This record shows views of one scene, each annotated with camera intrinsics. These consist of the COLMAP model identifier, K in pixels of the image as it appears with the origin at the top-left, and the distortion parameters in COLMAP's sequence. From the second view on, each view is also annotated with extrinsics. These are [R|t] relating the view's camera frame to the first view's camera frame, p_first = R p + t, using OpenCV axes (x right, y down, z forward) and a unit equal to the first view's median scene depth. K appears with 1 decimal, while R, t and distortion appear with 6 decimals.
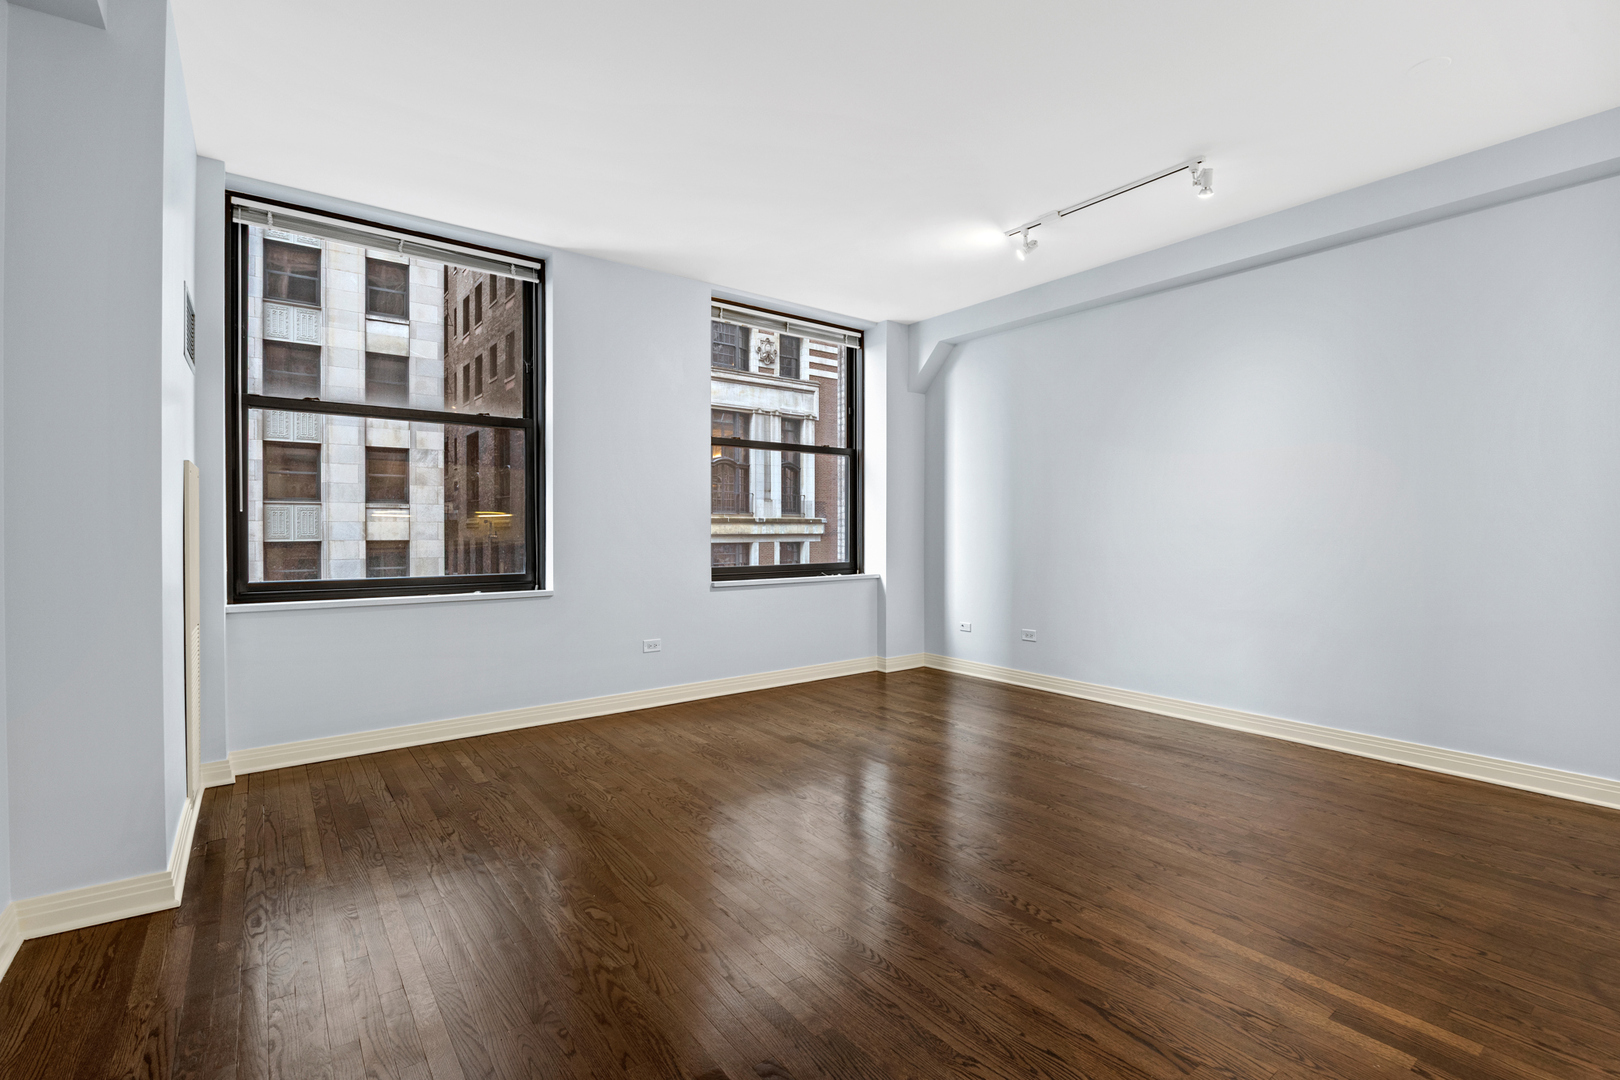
lens RADIAL K [[744.8, 0, 808.2], [0, 744.8, 531.7], [0, 0, 1]] dist [-0.005813, -0.000488]
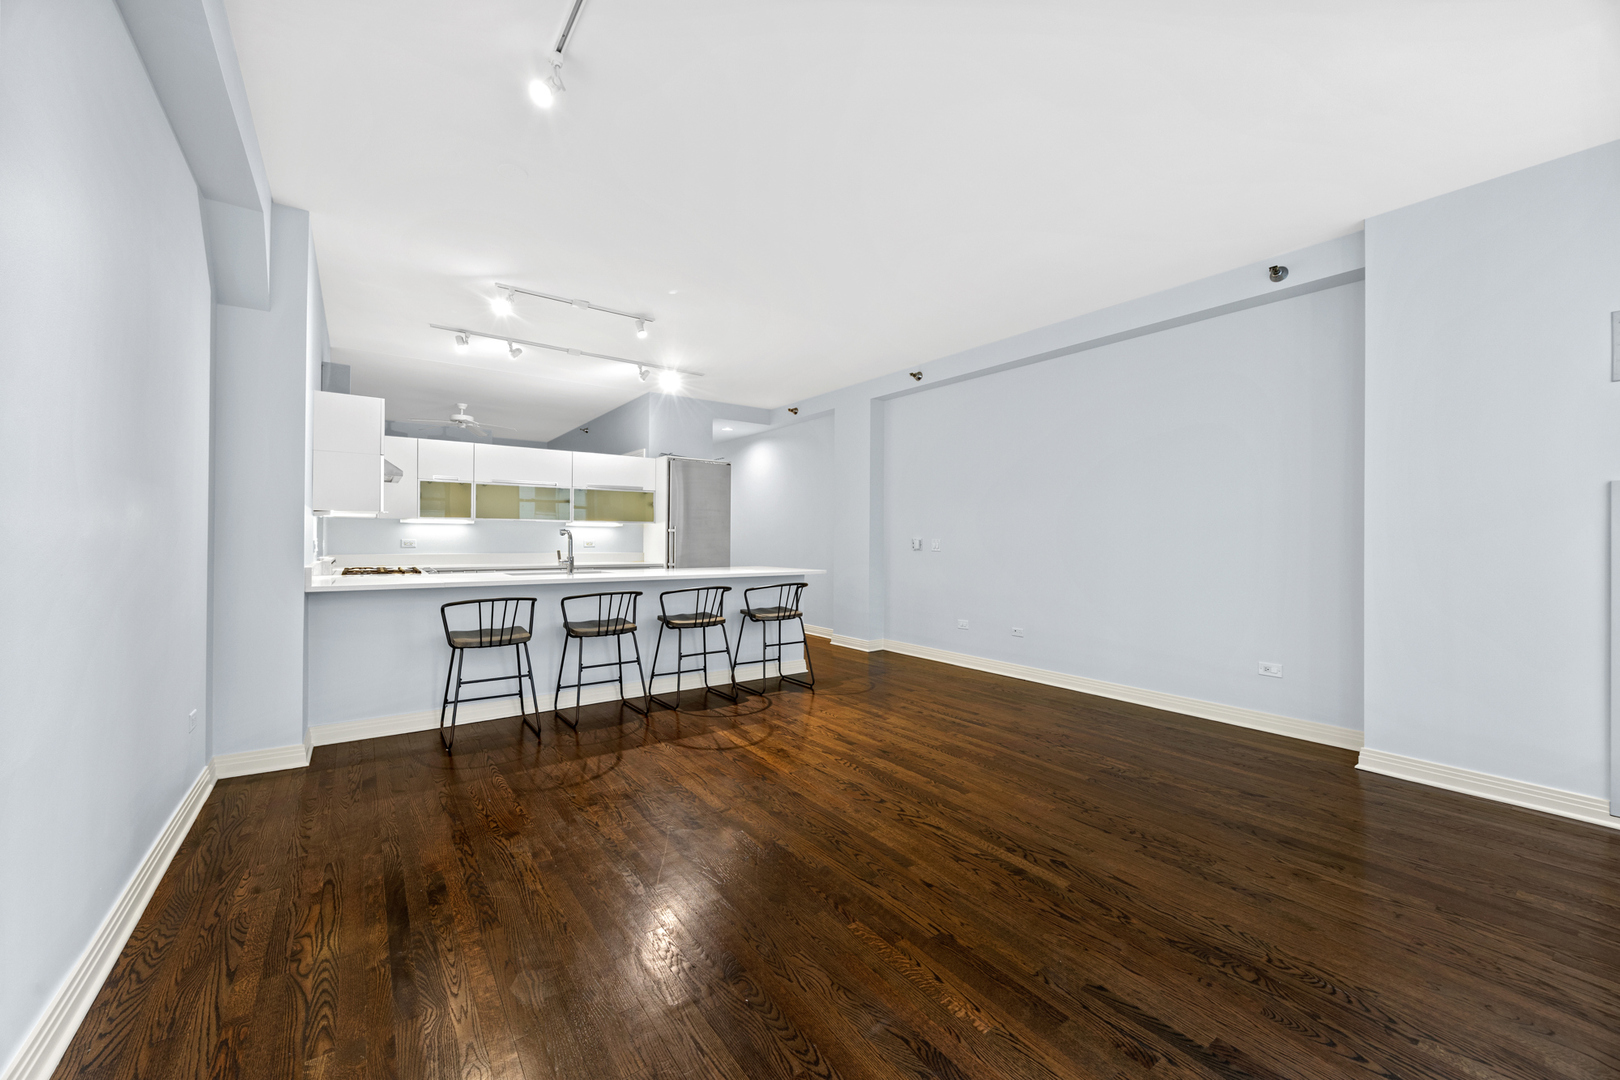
lens RADIAL K [[619.9, 0, 814.1], [0, 619.9, 532.6], [0, 0, 1]] dist [0.000343, -0.000168]
pose [[-0.999915, -0.004662, 0.012167, 0.256967], [-0.004779, 0.999942, -0.009600, -0.003822], [-0.012121, -0.009658, -0.999880, 1.705601]]
